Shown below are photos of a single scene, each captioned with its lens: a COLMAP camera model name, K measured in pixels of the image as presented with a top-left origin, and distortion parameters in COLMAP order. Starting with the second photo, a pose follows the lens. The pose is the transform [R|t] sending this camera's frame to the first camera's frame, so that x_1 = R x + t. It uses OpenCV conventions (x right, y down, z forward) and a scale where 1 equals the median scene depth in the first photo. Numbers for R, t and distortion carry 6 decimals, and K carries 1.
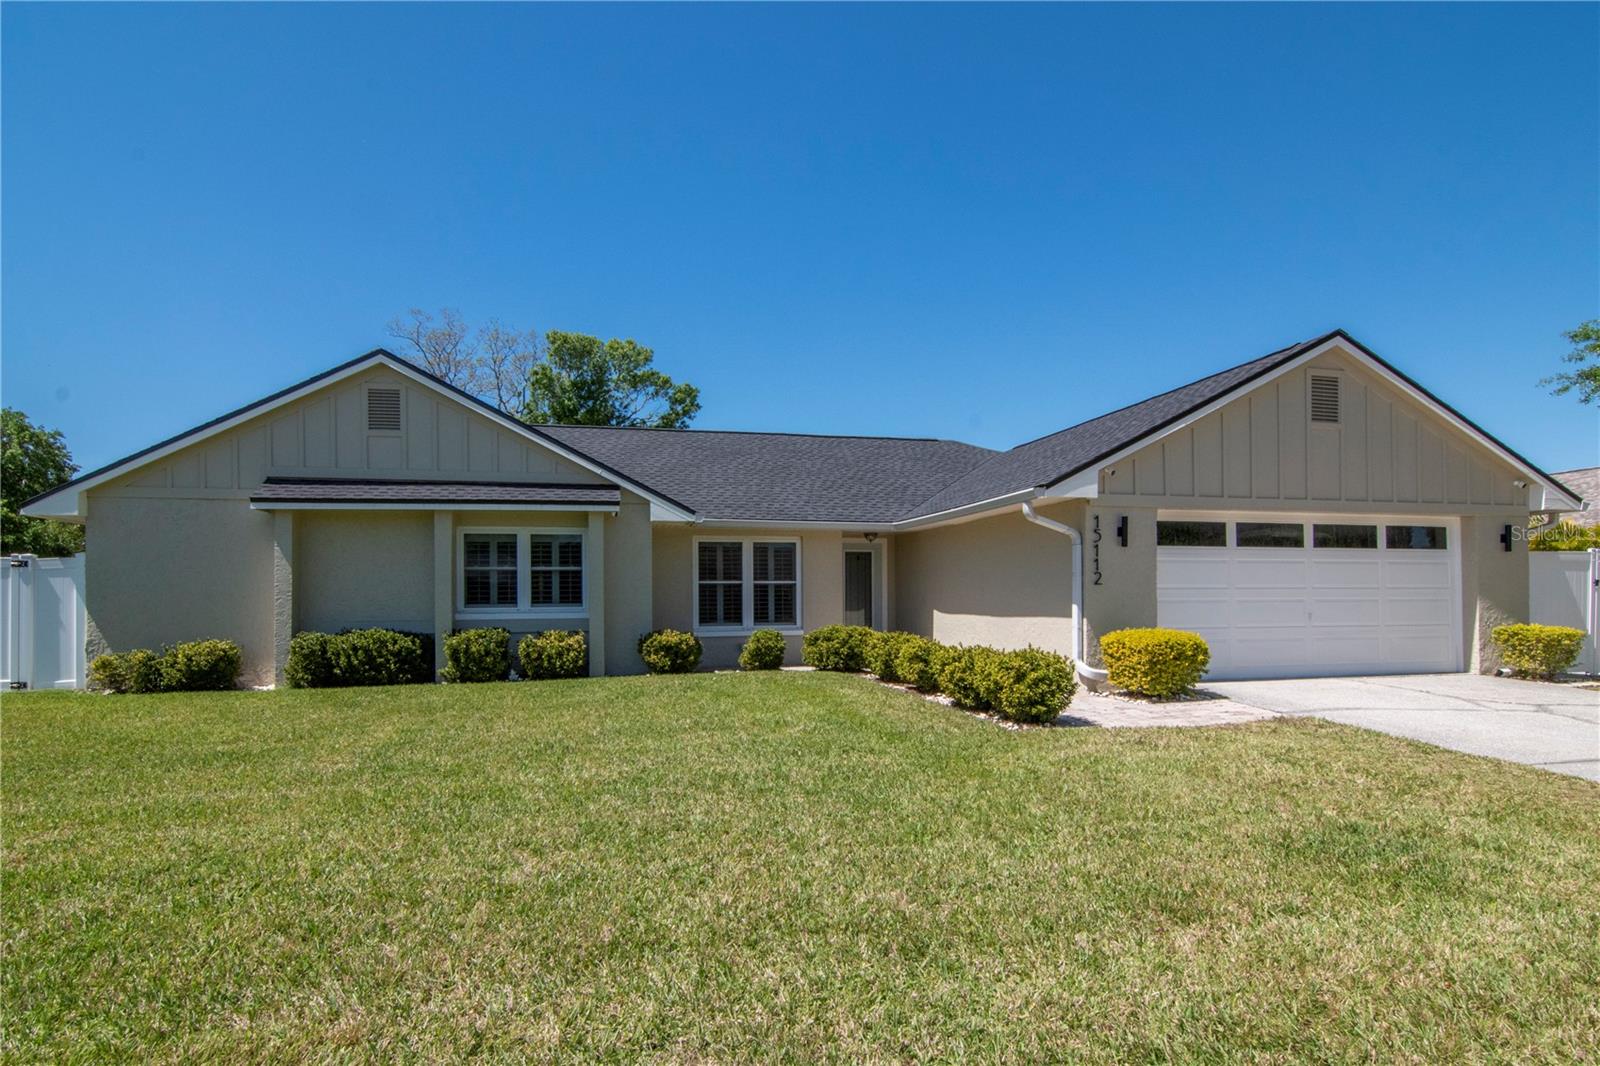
lens RADIAL K [[790.0, 0, 806.7], [0, 790.0, 575.2], [0, 0, 1]] dist [-0.005885, -0.001207]
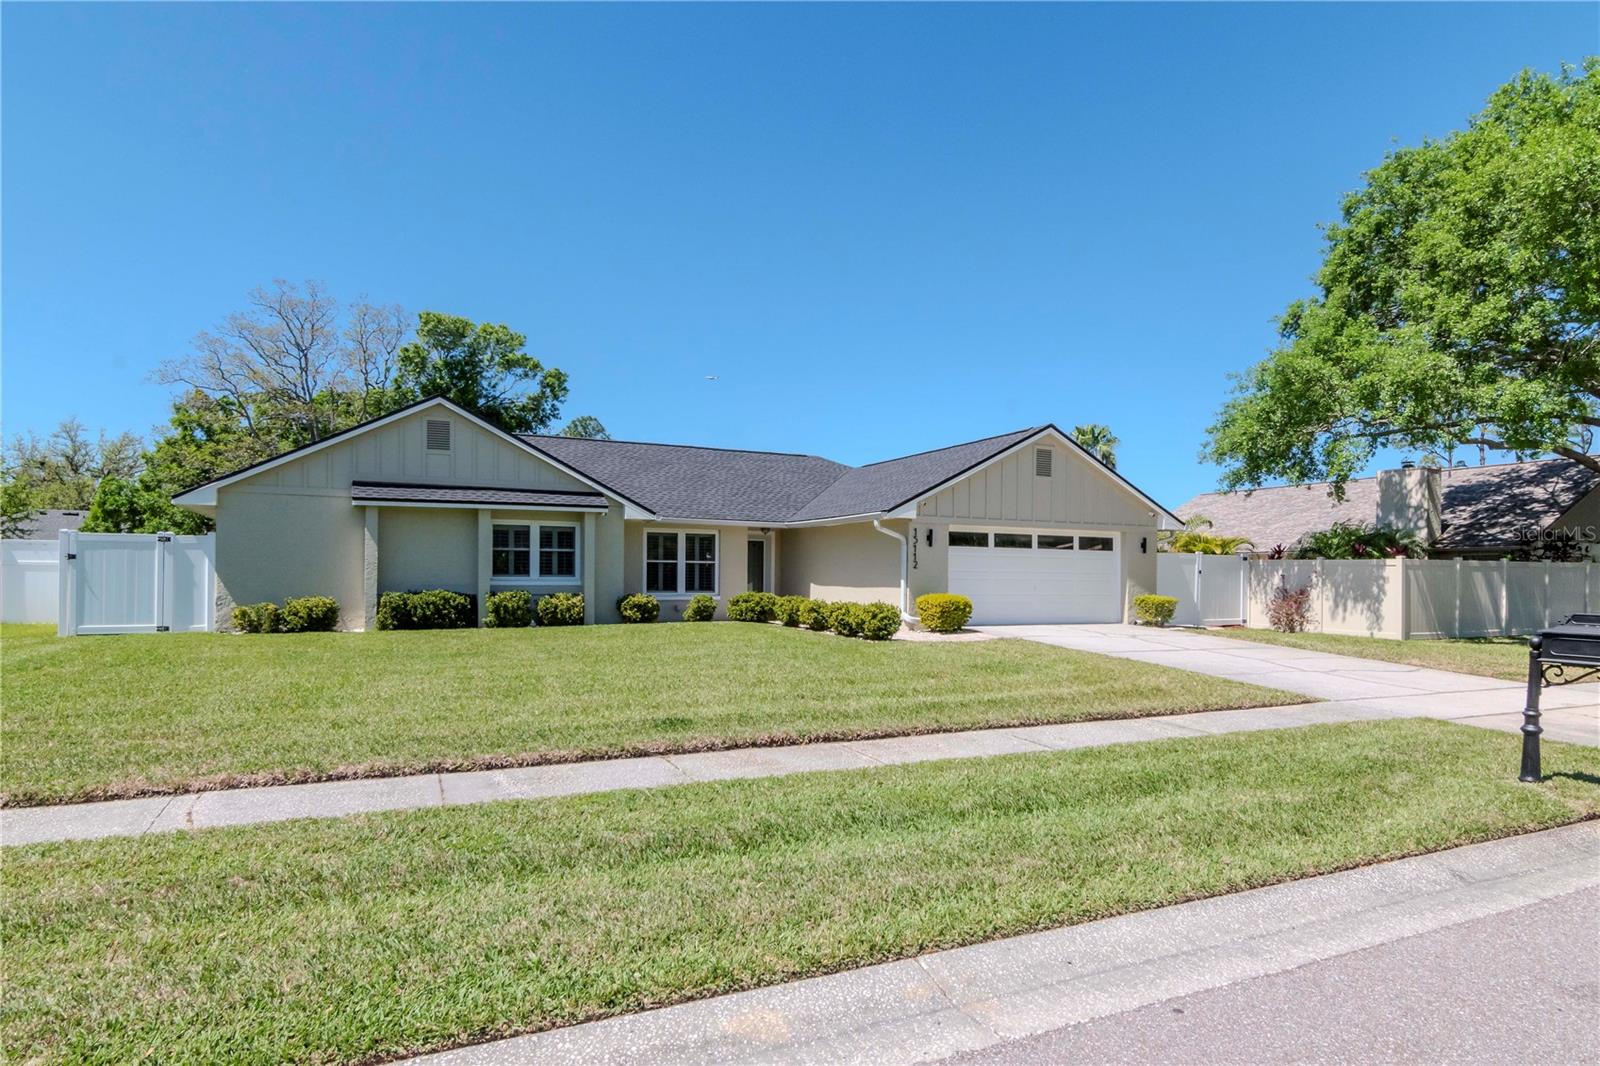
lens RADIAL K [[868.4, 0, 800.0], [0, 868.4, 533.0], [0, 0, 1]] dist [-0.010995, -0.000456]
pose [[0.978725, 0.025216, 0.203620, -0.222127], [-0.021060, 0.999524, -0.022553, -0.014328], [-0.204092, 0.017785, 0.978790, -0.672635]]
